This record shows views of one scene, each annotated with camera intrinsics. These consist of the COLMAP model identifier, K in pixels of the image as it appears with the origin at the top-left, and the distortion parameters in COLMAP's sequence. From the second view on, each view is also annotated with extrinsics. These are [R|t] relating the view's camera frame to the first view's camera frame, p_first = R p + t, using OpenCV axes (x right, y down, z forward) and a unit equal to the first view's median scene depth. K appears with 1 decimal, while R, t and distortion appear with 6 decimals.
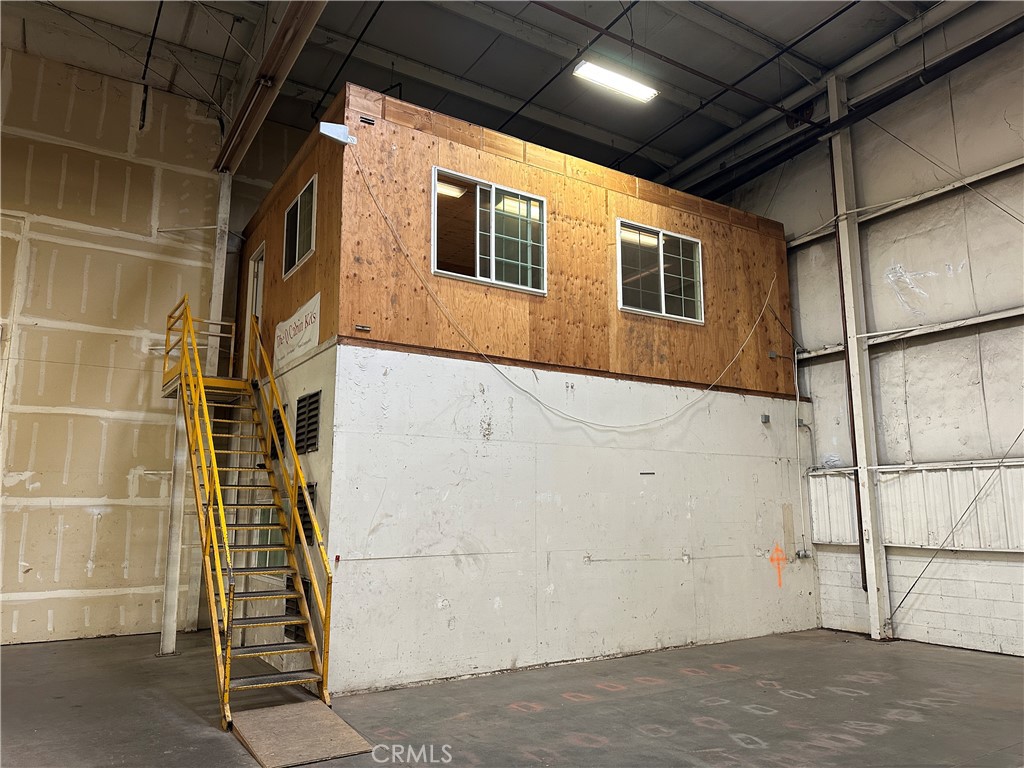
lens RADIAL K [[715.3, 0, 512.1], [0, 715.3, 390.6], [0, 0, 1]] dist [0.101365, -0.131950]
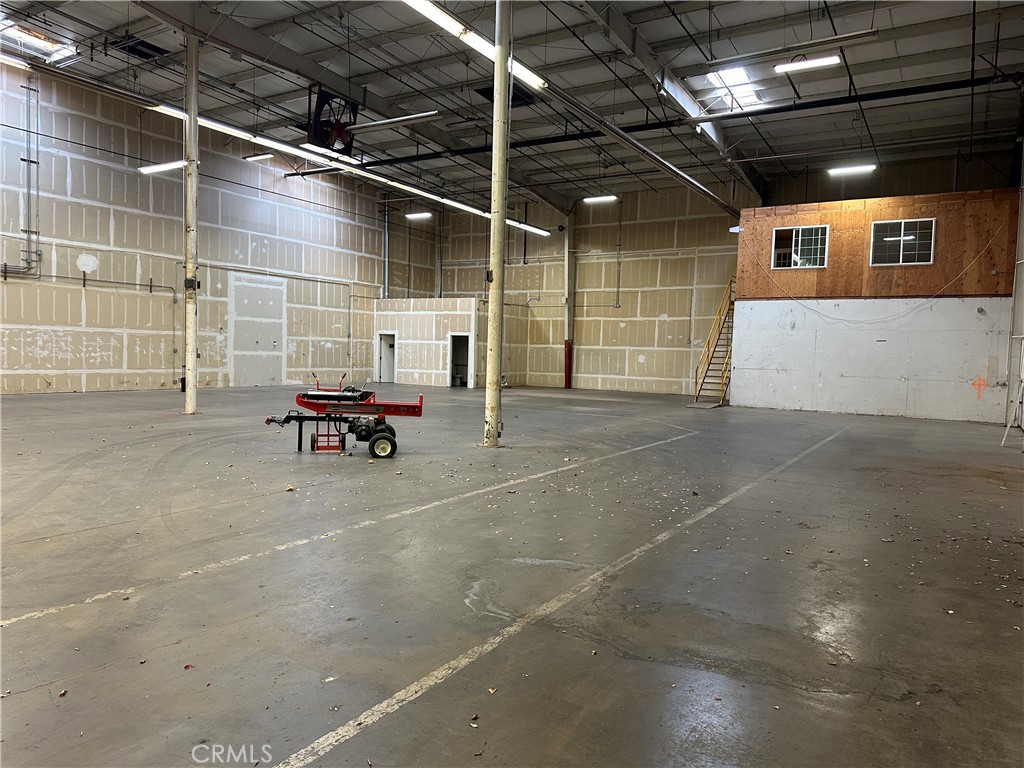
lens RADIAL K [[715.3, 0, 512.1], [0, 715.3, 390.6], [0, 0, 1]] dist [0.101365, -0.131950]
pose [[0.441266, 0.064535, -0.895053, 1.706014], [0.119337, 0.984332, 0.129806, -0.160856], [0.889406, -0.164092, 0.426651, -0.999616]]
